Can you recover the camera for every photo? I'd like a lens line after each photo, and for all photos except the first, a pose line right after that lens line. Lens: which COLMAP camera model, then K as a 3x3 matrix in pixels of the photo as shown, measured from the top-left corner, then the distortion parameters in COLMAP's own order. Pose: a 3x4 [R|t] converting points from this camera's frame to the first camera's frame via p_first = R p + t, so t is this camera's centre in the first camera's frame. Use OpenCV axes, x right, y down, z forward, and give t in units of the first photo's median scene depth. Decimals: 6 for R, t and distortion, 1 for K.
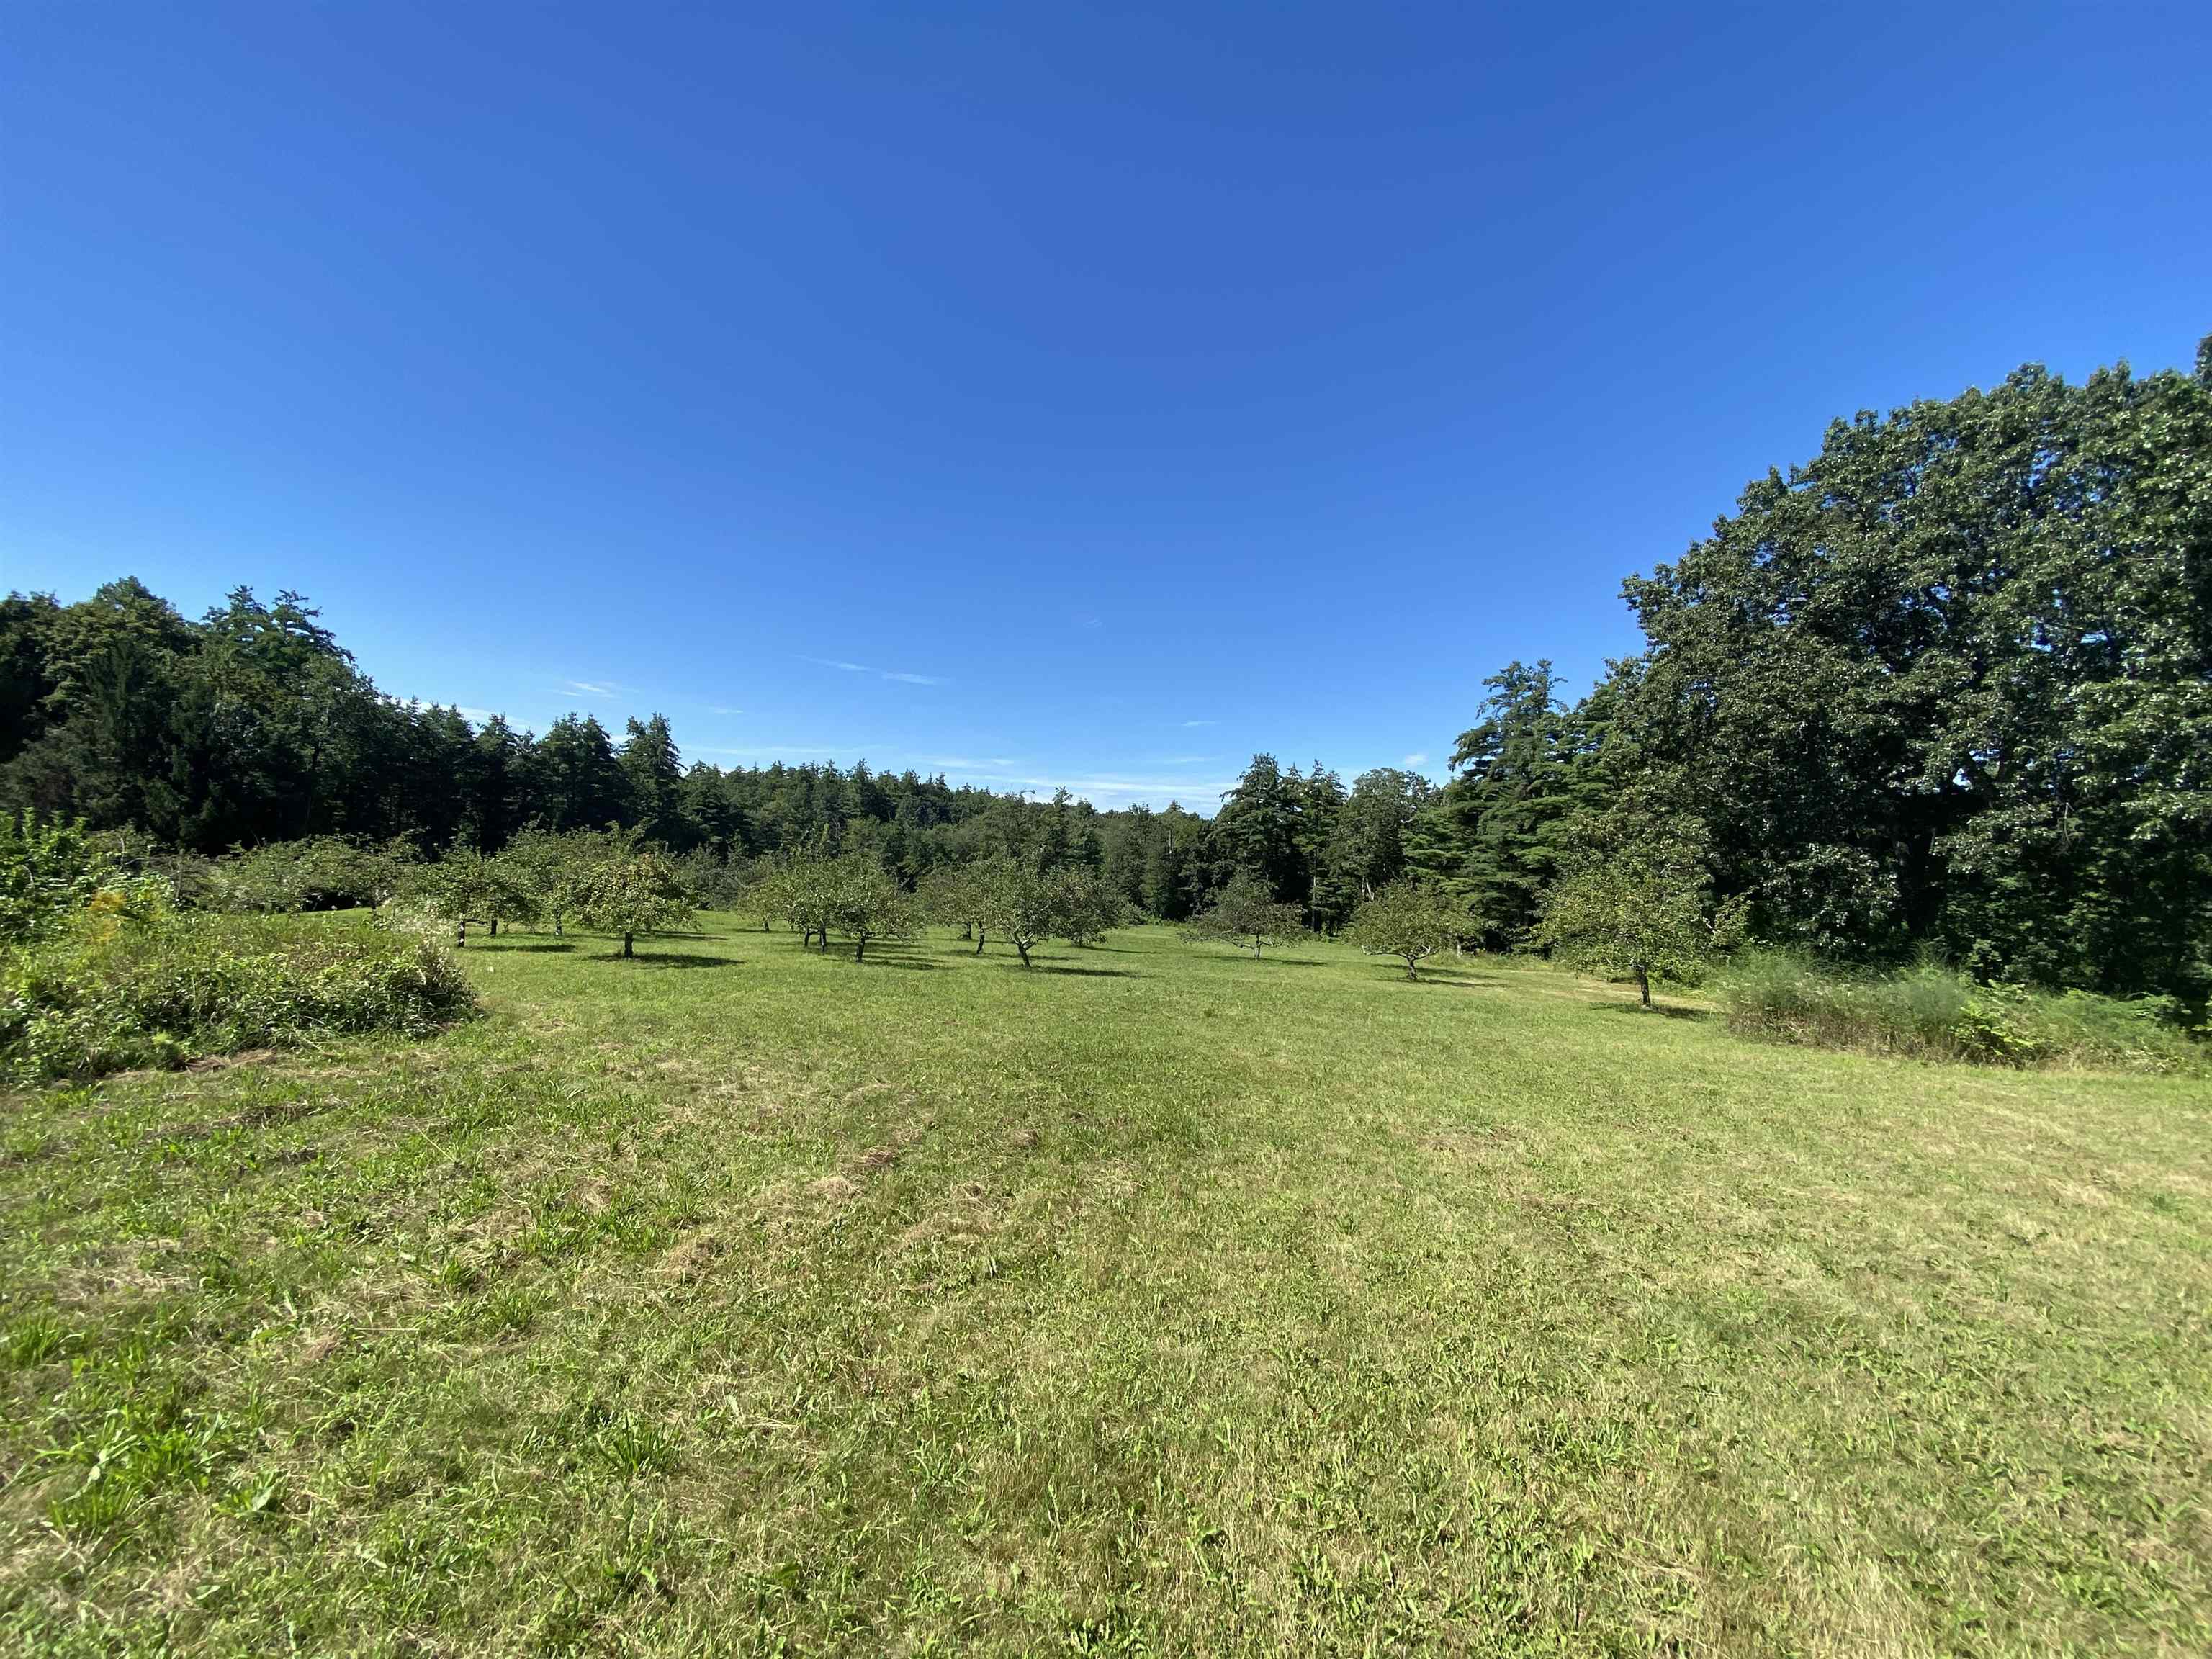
lens RADIAL K [[908.8, 0, 1123.2], [0, 908.8, 829.9], [0, 0, 1]] dist [-0.023029, -0.005596]
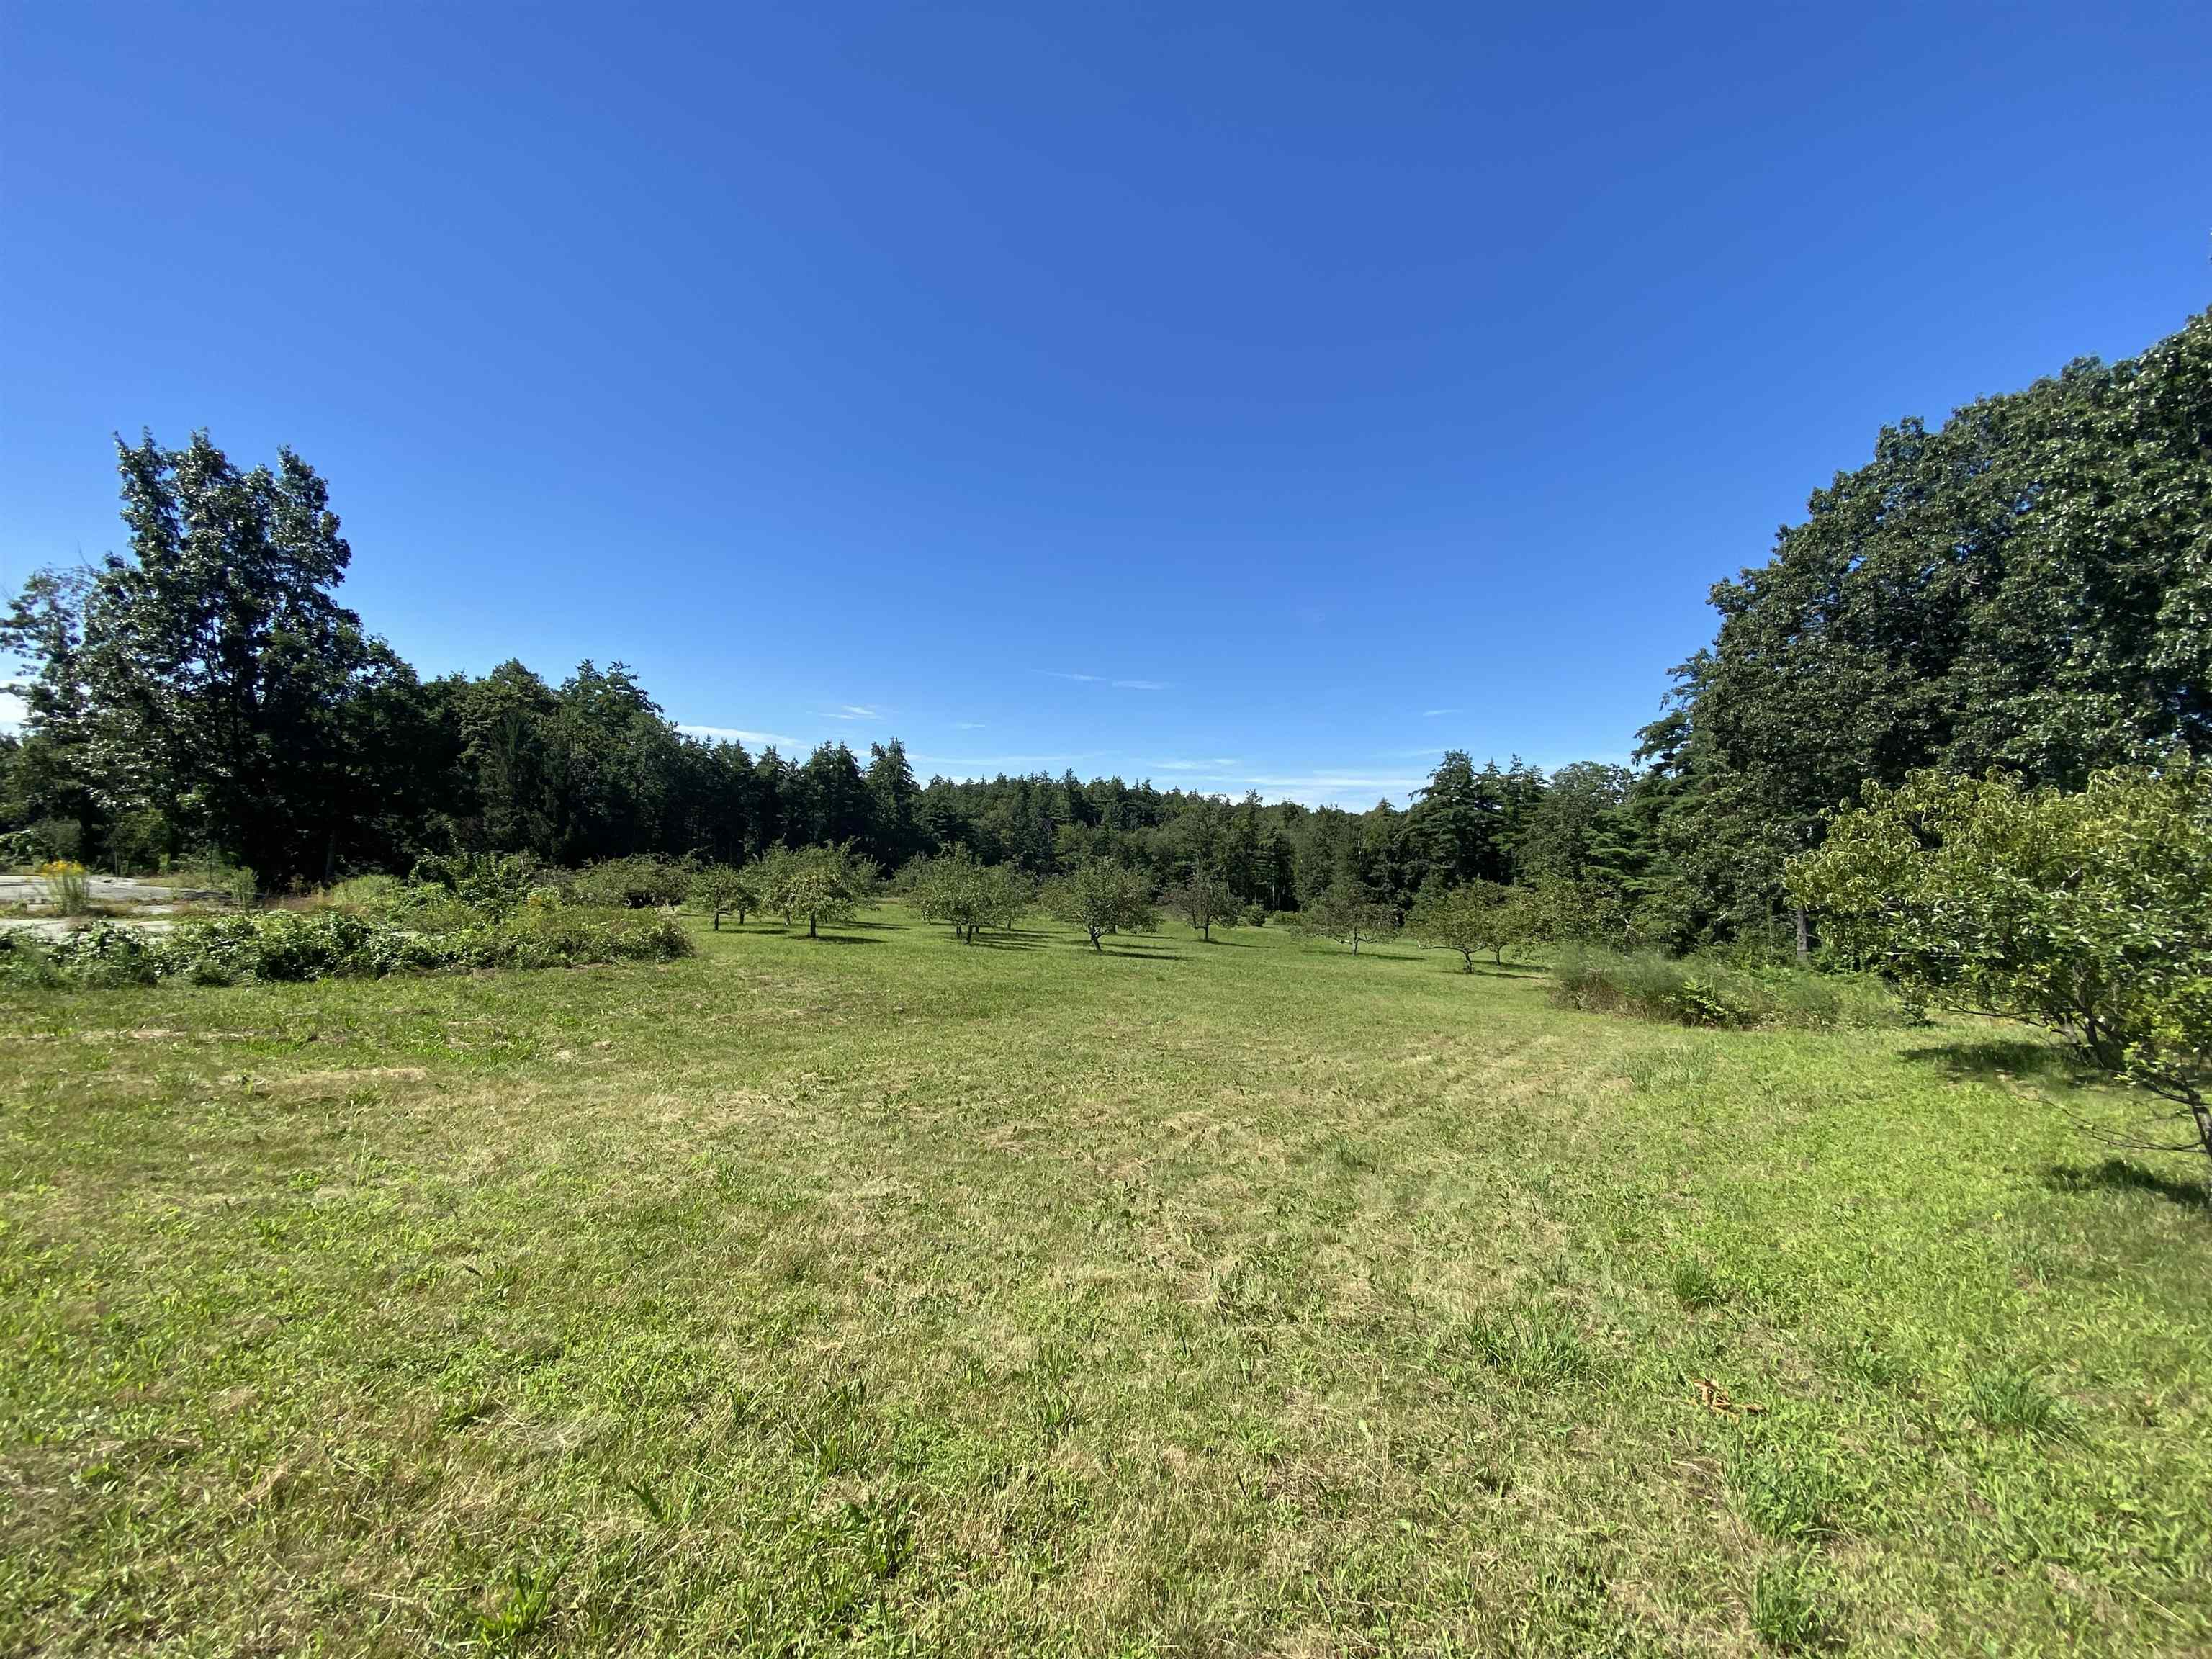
lens RADIAL K [[908.8, 0, 1119.5], [0, 908.8, 835.1], [0, 0, 1]] dist [-0.023029, -0.005596]
pose [[0.967736, -0.016930, -0.251397, 0.071208], [0.018588, 0.999818, 0.004222, -0.005528], [0.251280, -0.008759, 0.967875, -0.070939]]
